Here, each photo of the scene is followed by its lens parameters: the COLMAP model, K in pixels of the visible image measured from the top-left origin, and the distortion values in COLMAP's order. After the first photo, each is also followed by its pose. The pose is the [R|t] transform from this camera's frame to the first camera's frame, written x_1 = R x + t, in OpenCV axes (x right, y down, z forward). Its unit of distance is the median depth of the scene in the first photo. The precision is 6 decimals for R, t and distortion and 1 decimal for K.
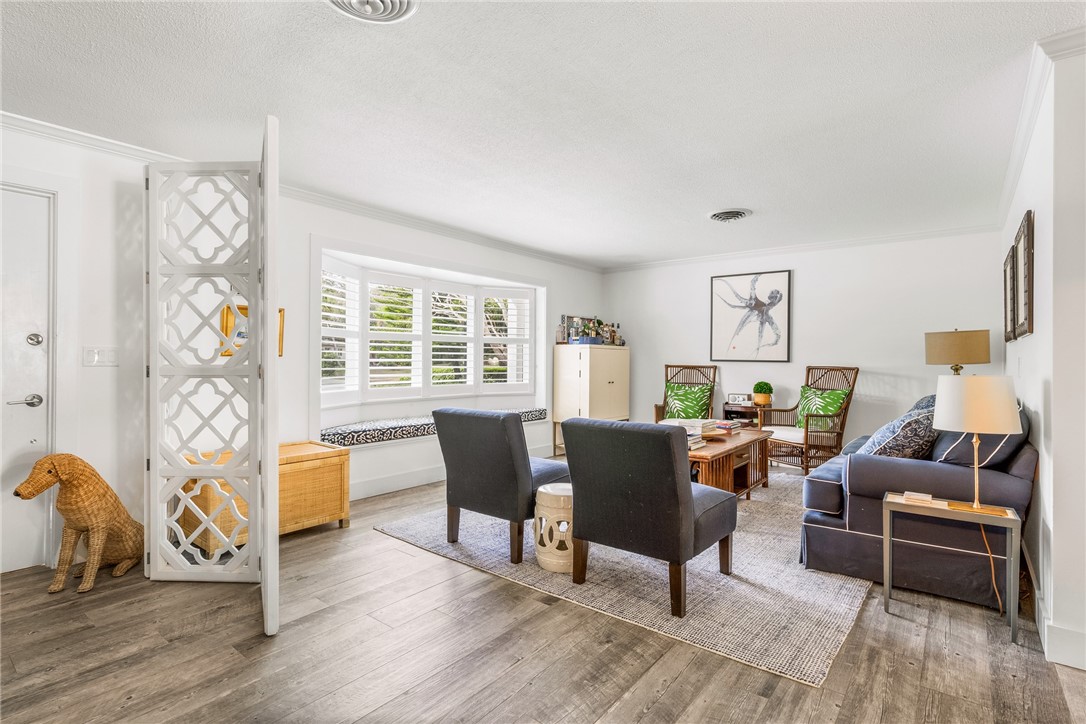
lens RADIAL K [[514.5, 0, 538.4], [0, 514.5, 359.8], [0, 0, 1]] dist [-0.001925, 0.000559]
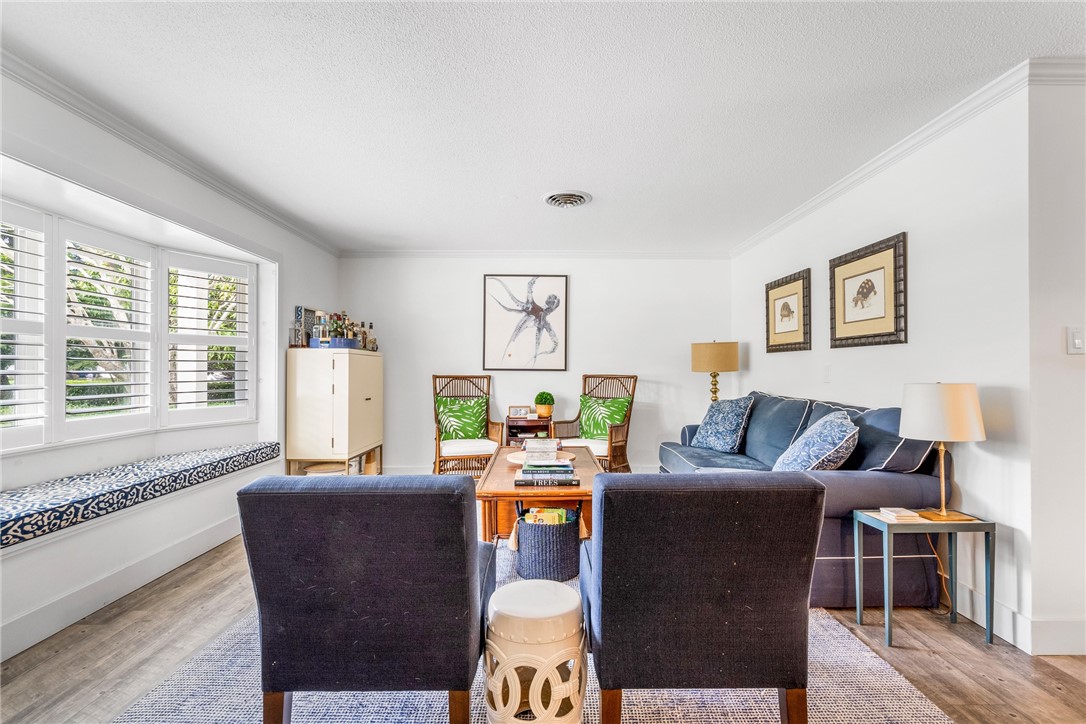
lens RADIAL K [[514.5, 0, 542.8], [0, 514.5, 364.5], [0, 0, 1]] dist [-0.001925, 0.000559]
pose [[0.778934, -0.000016, 0.627106, -0.147827], [0.004990, 0.999968, -0.006173, -0.001588], [-0.627086, 0.007938, 0.778910, 0.269494]]
